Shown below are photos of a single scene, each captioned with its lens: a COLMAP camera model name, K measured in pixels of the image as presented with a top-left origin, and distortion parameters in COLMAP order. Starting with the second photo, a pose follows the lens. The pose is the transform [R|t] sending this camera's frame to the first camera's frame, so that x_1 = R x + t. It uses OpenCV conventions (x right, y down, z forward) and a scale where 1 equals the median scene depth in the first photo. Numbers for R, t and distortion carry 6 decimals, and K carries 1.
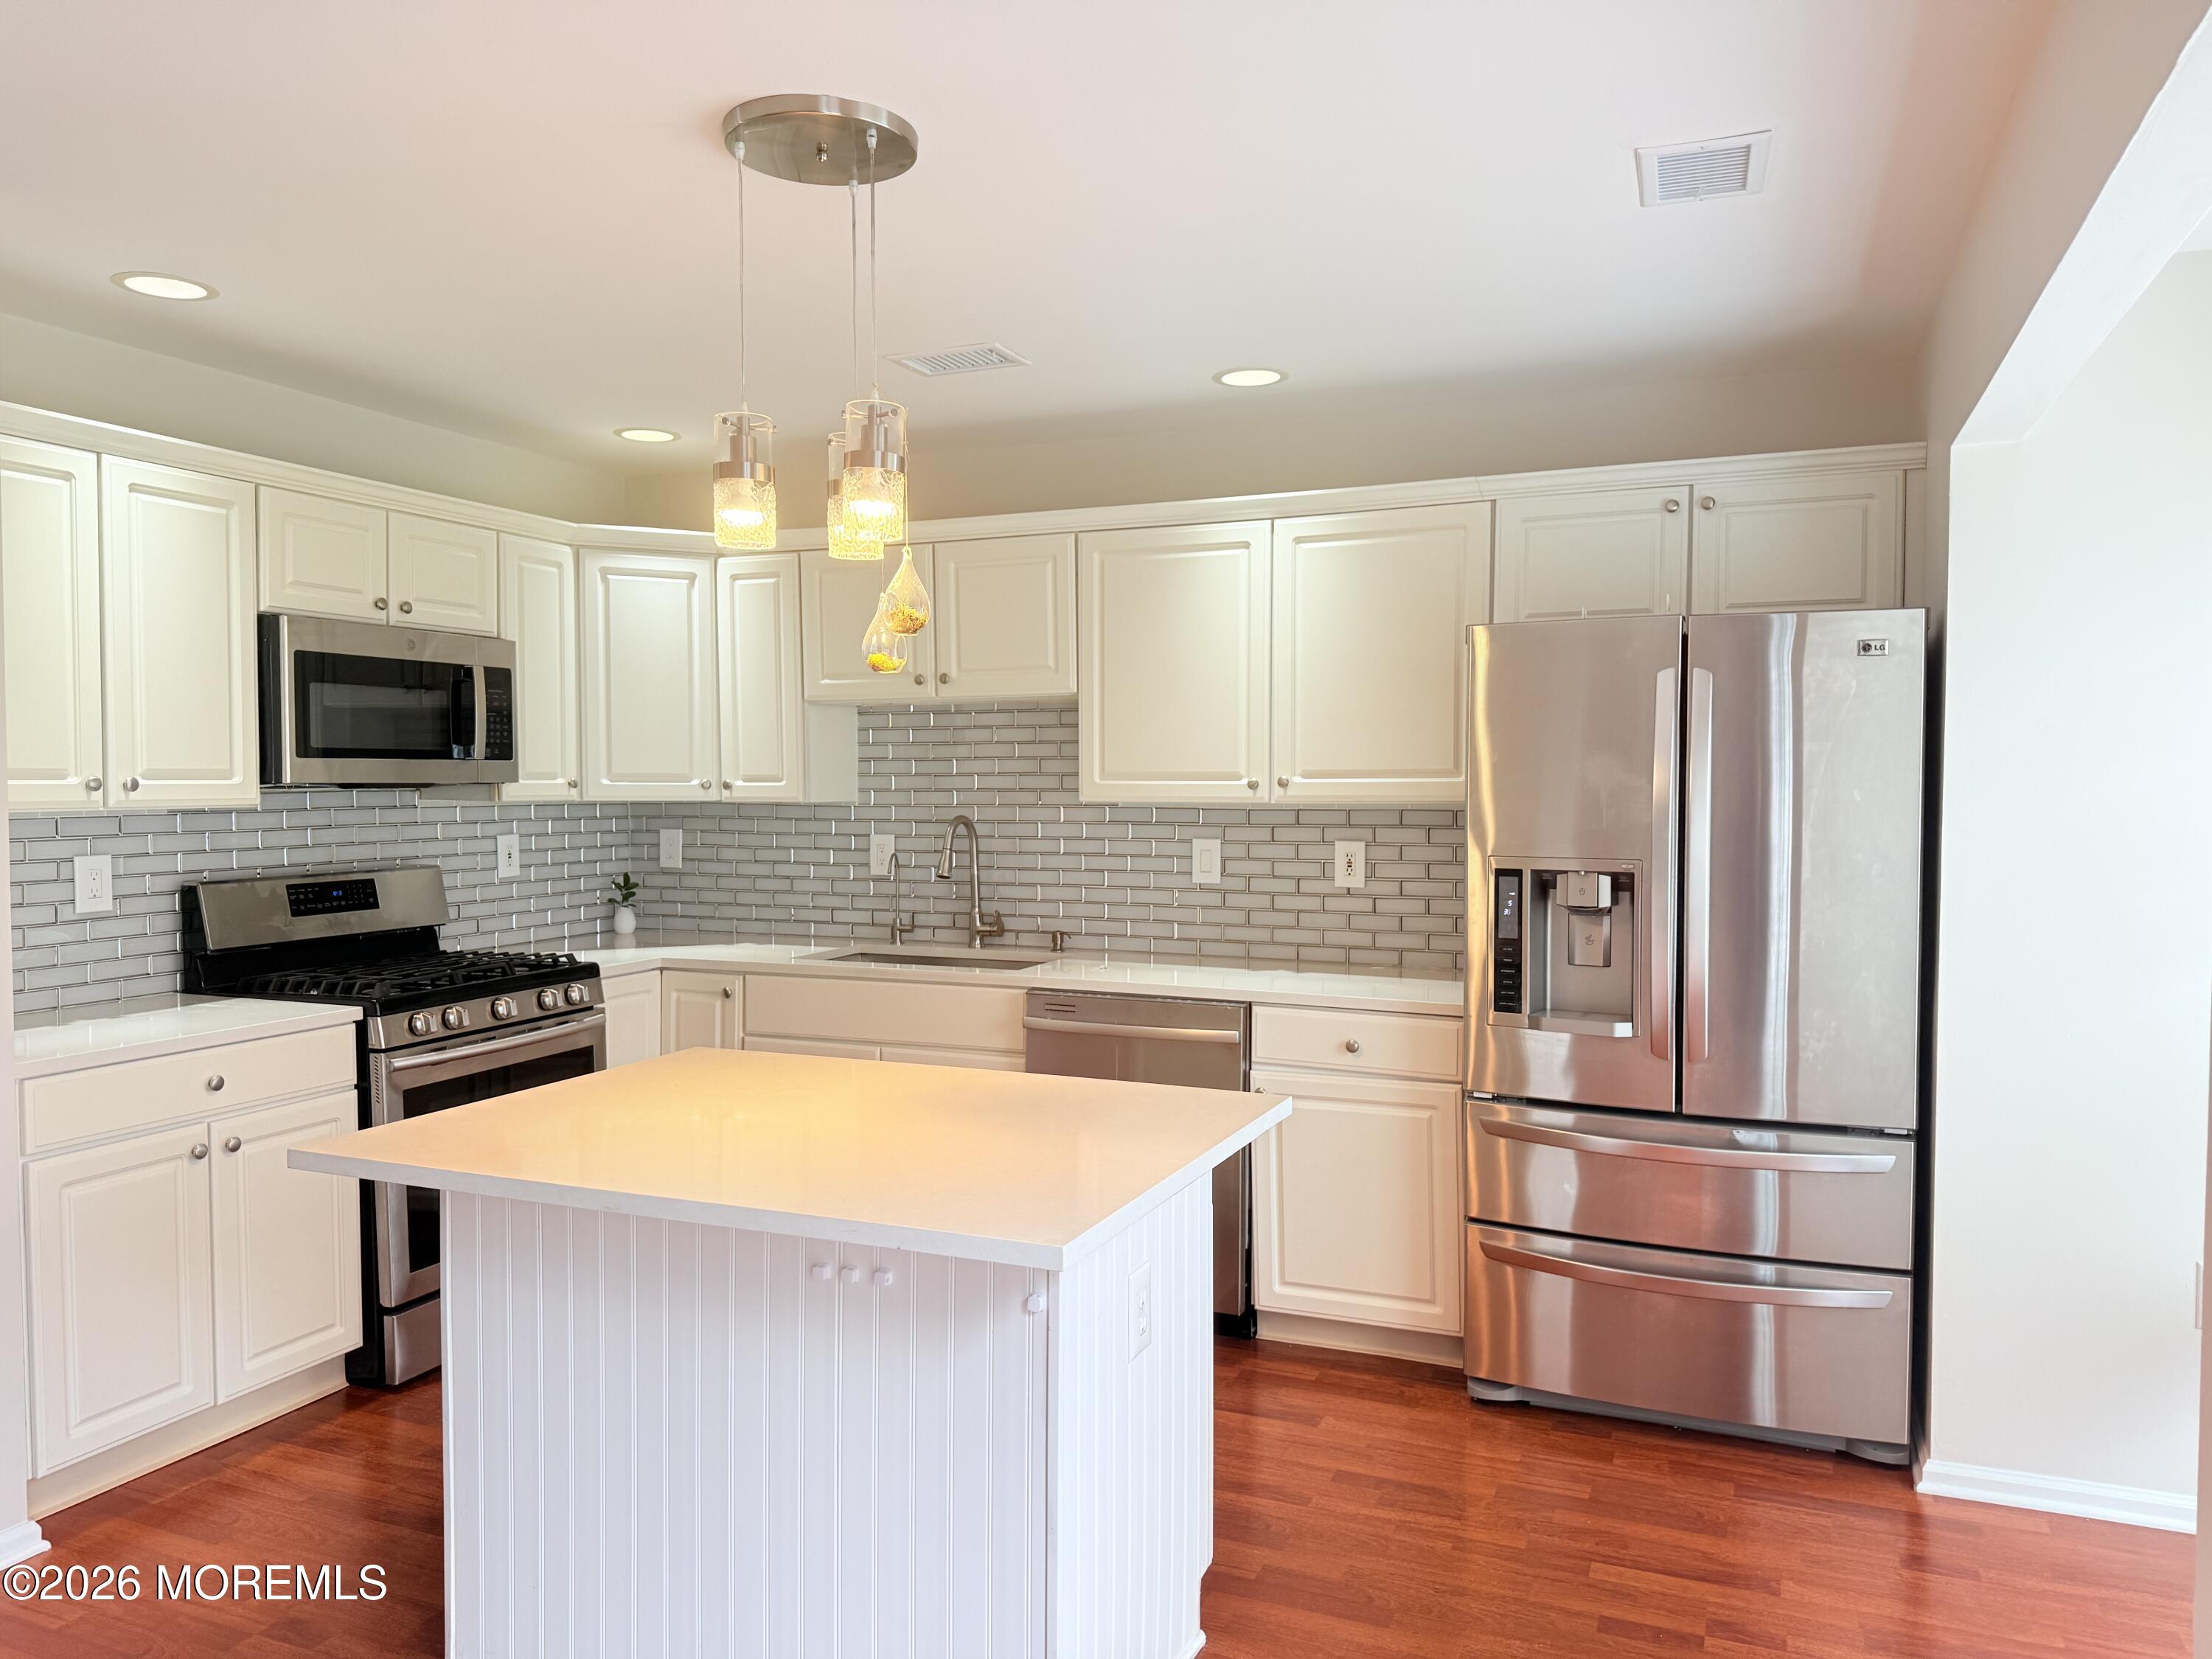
lens RADIAL K [[1553.6, 0, 1106.0], [0, 1553.6, 829.5], [0, 0, 1]] dist [0.103627, -0.128593]
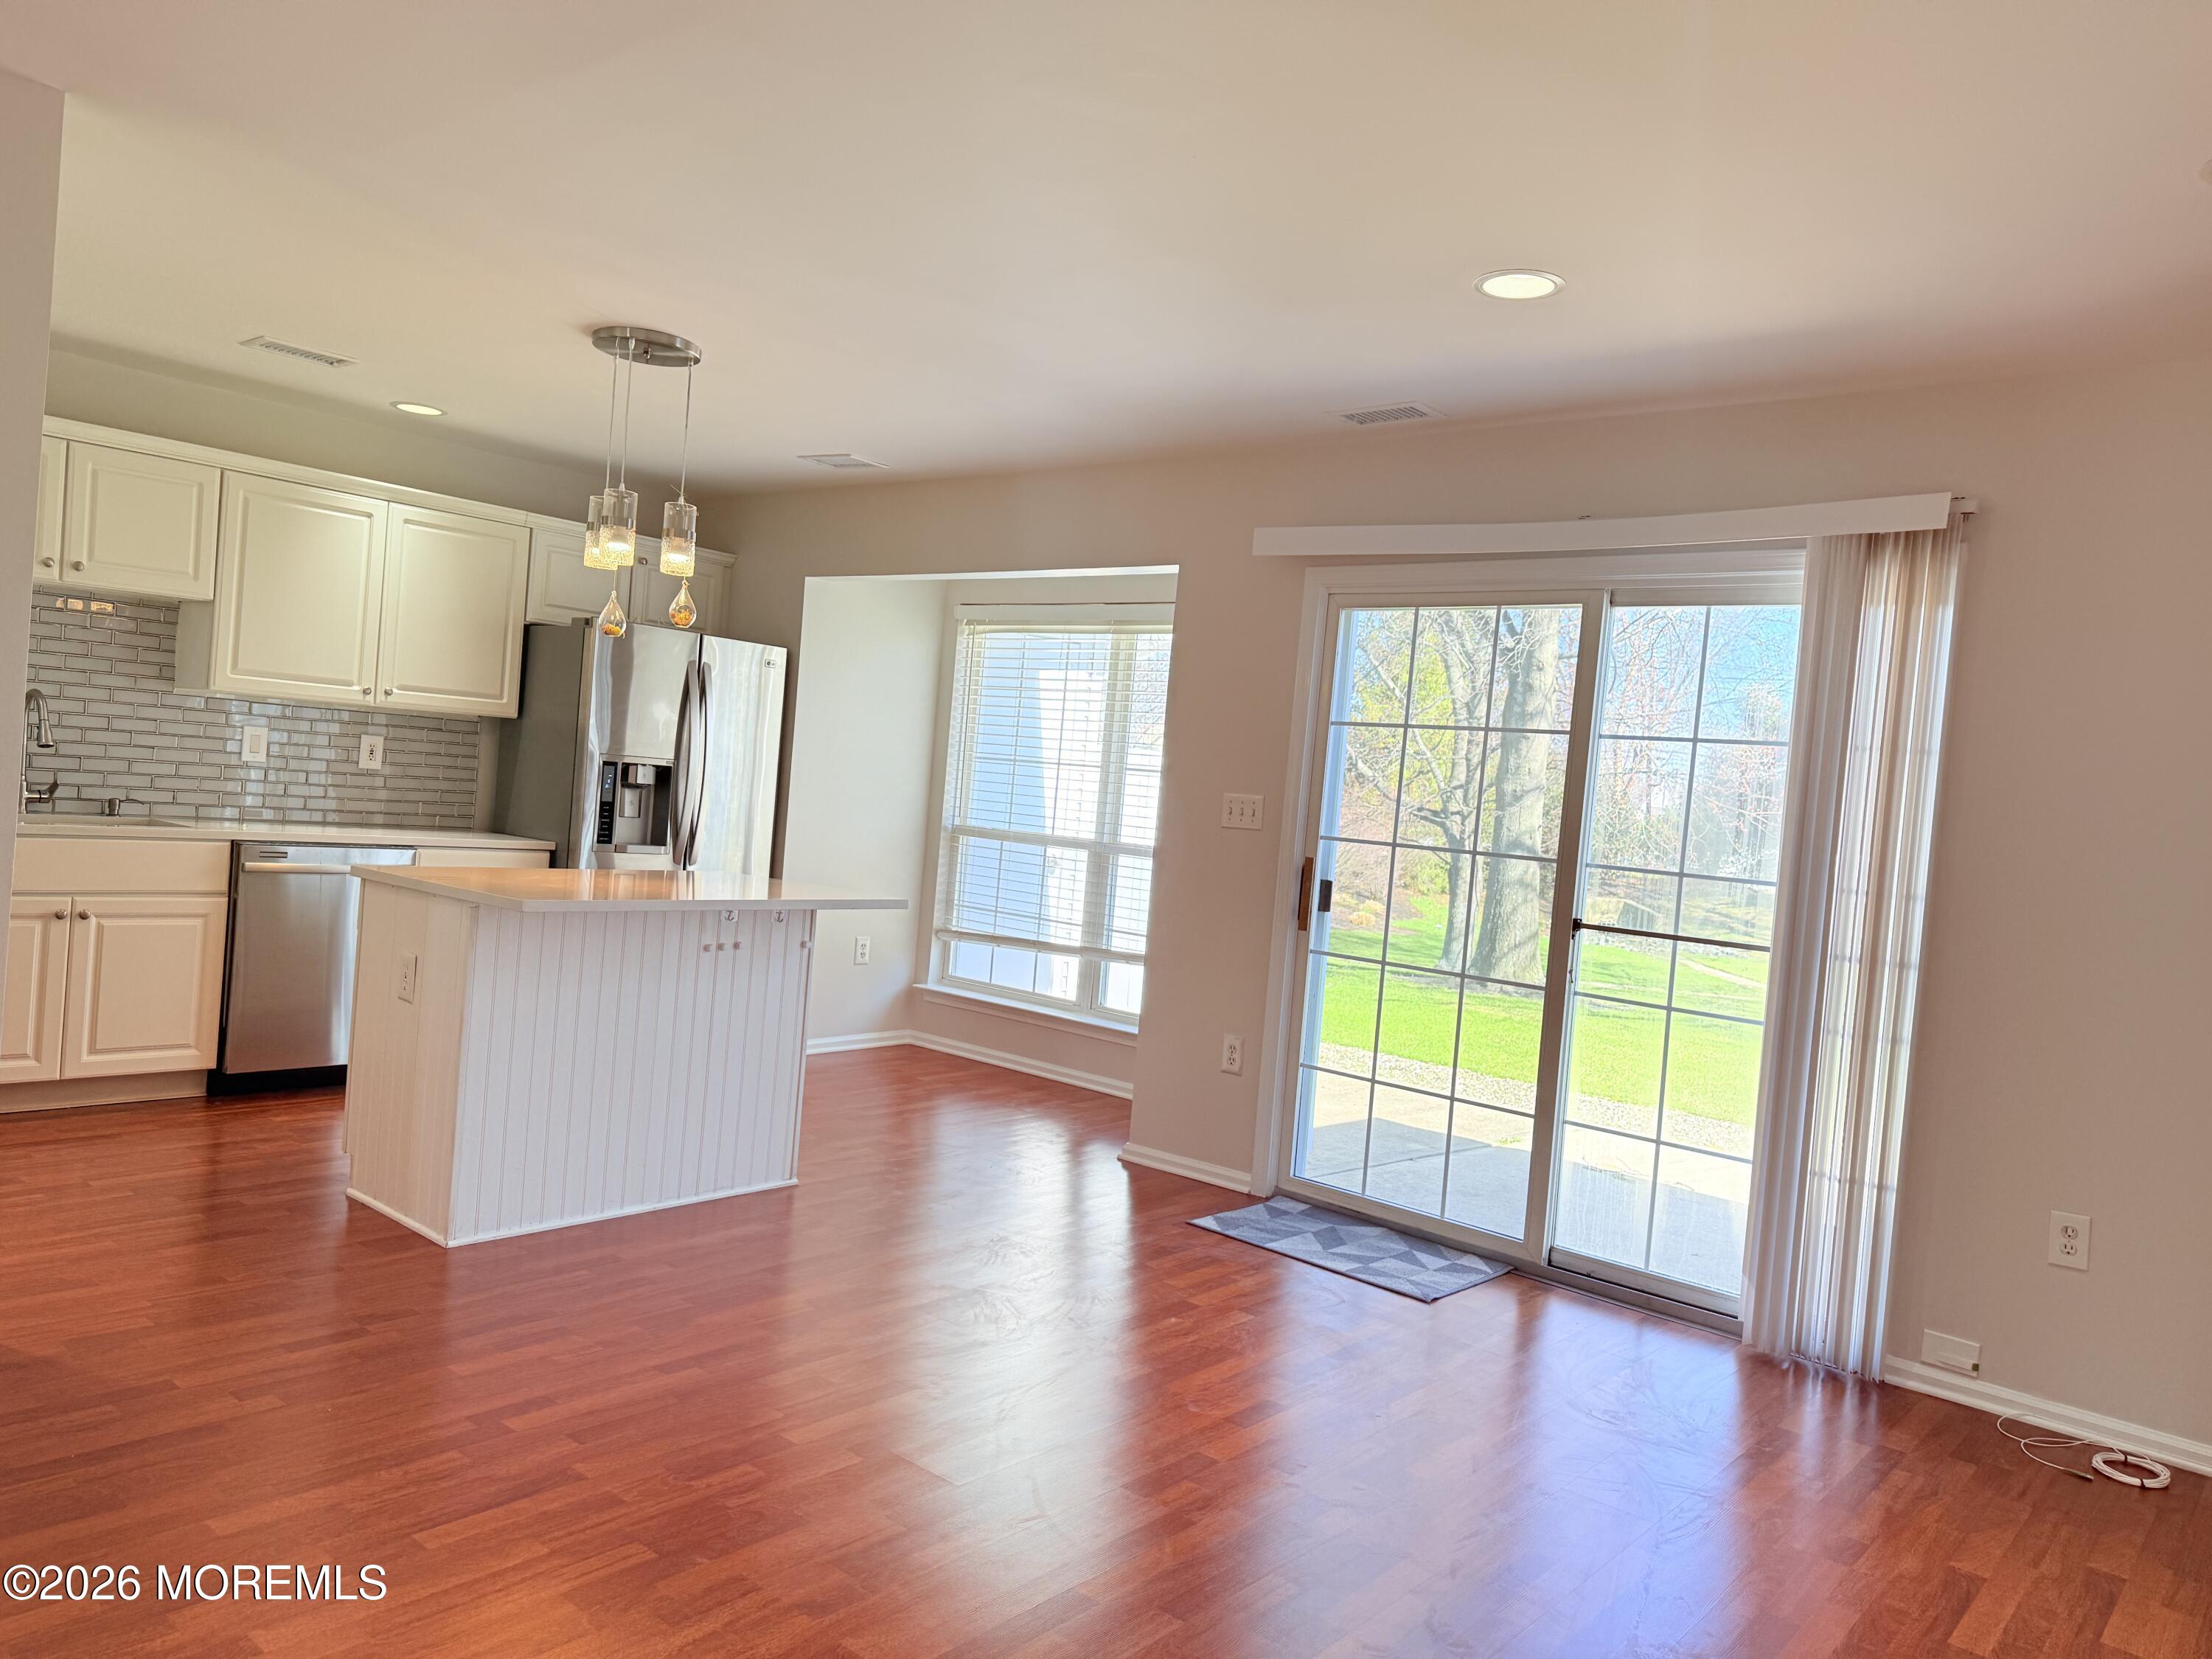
lens RADIAL K [[1553.6, 0, 1106.0], [0, 1553.6, 829.5], [0, 0, 1]] dist [0.103627, -0.128593]
pose [[0.284337, -0.001284, 0.958723, -1.119777], [-0.048510, 0.998699, 0.015724, 0.041584], [-0.957496, -0.050978, 0.283905, -0.025774]]
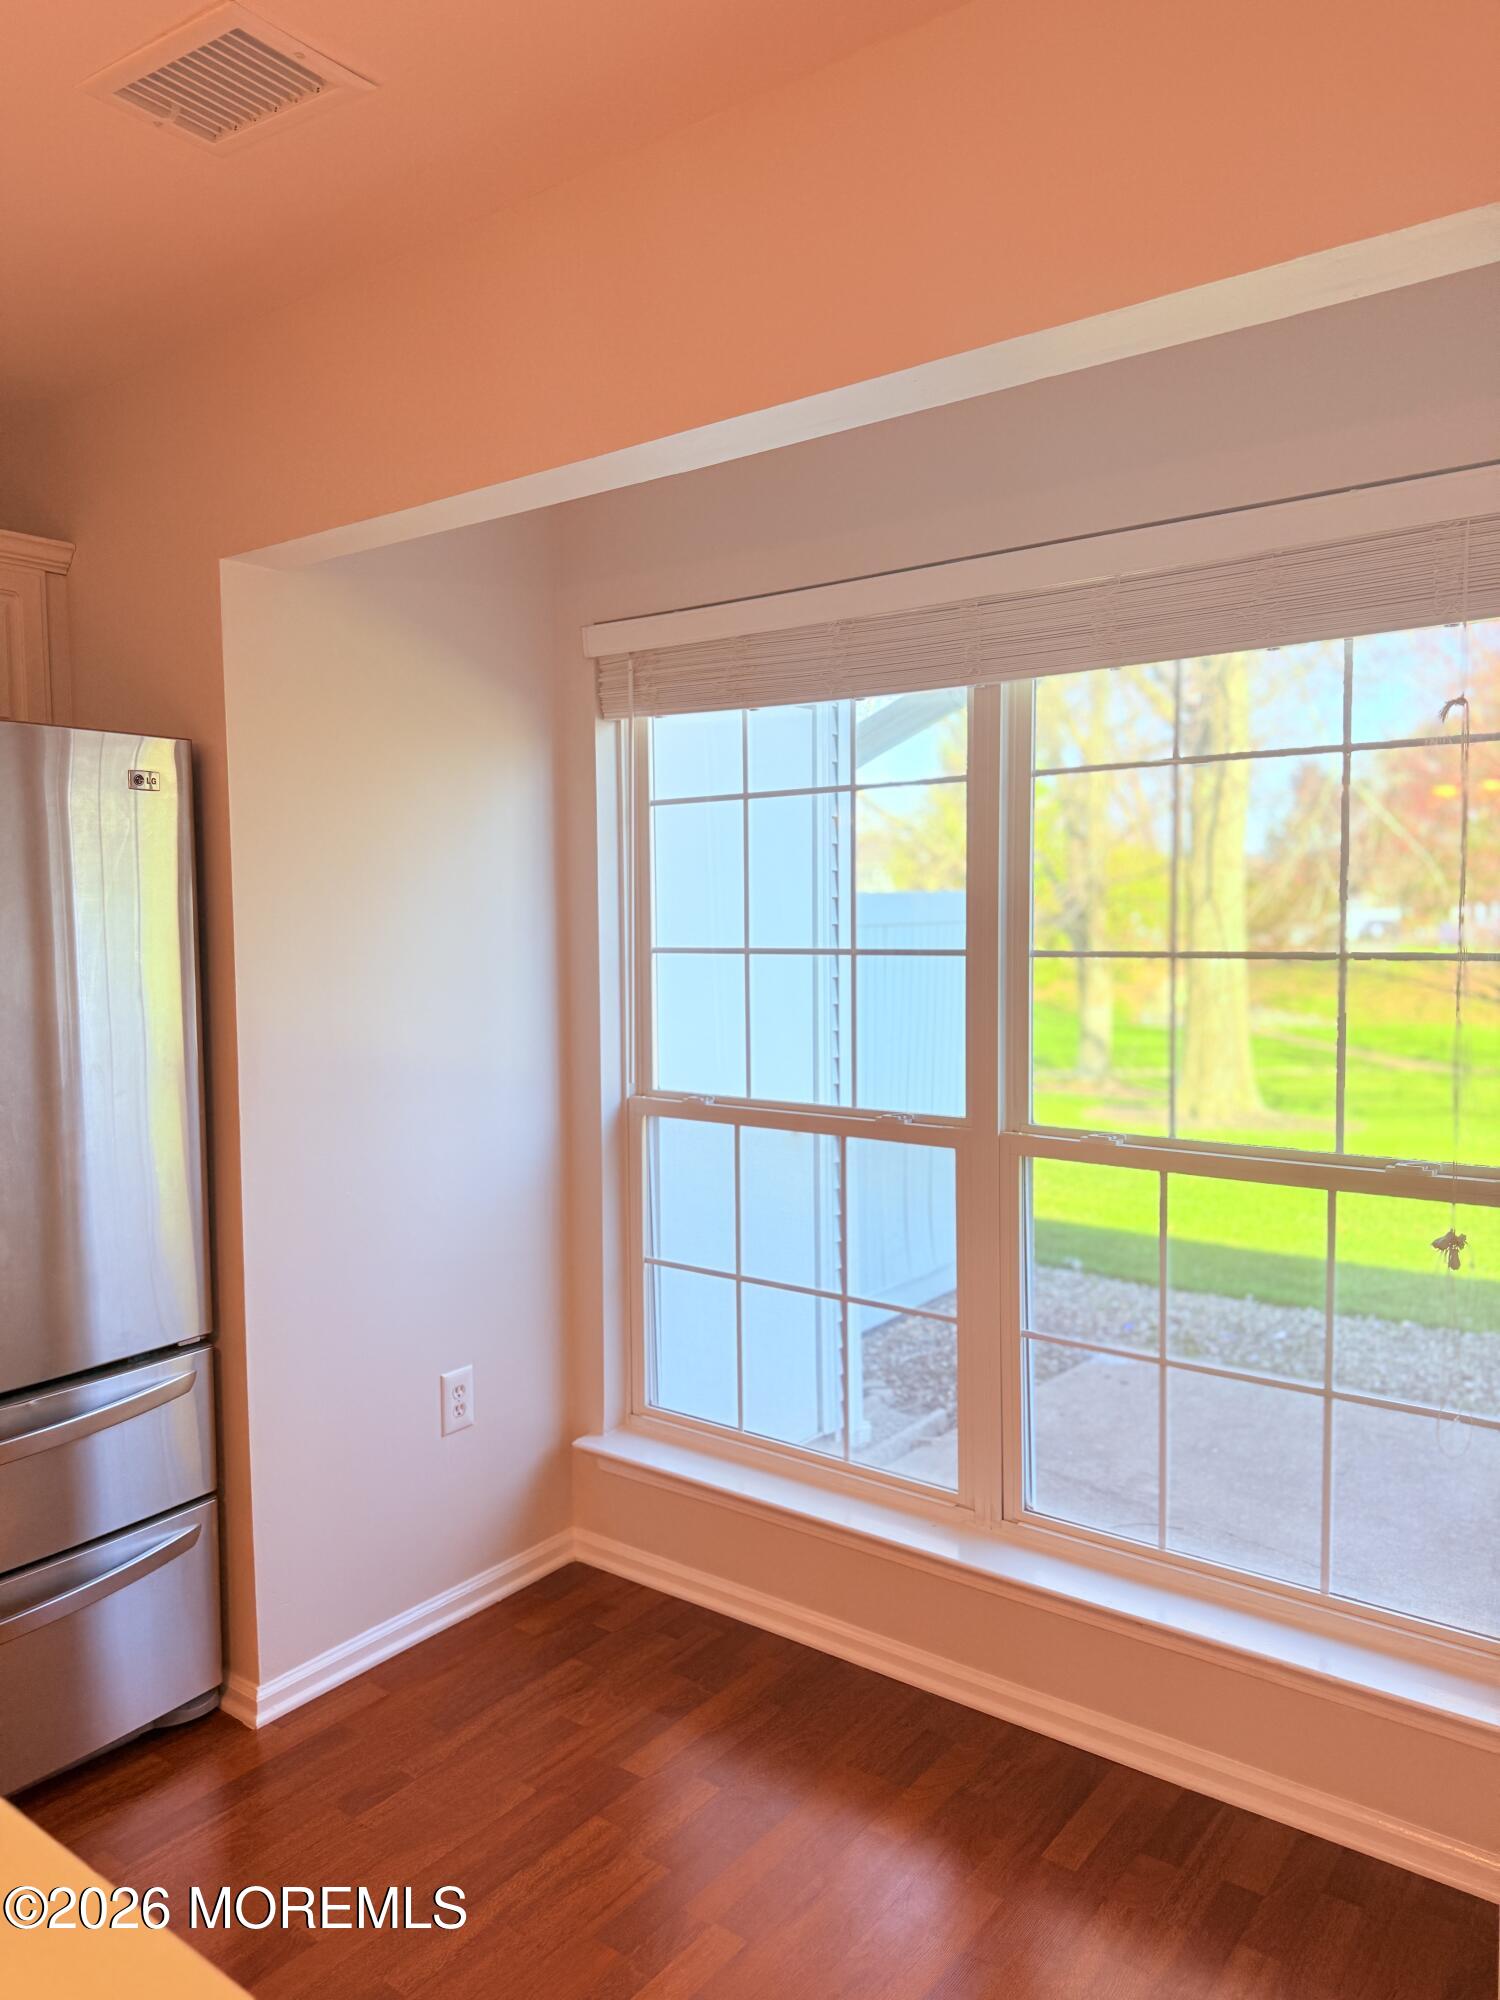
lens RADIAL K [[1404.7, 0, 711.0], [0, 1404.7, 1004.6], [0, 0, 1]] dist [0.103627, -0.128593]
pose [[0.265359, -0.069544, 0.961638, -0.137015], [0.047161, 0.997138, 0.059097, -0.022008], [-0.962996, 0.029670, 0.267879, 0.415242]]
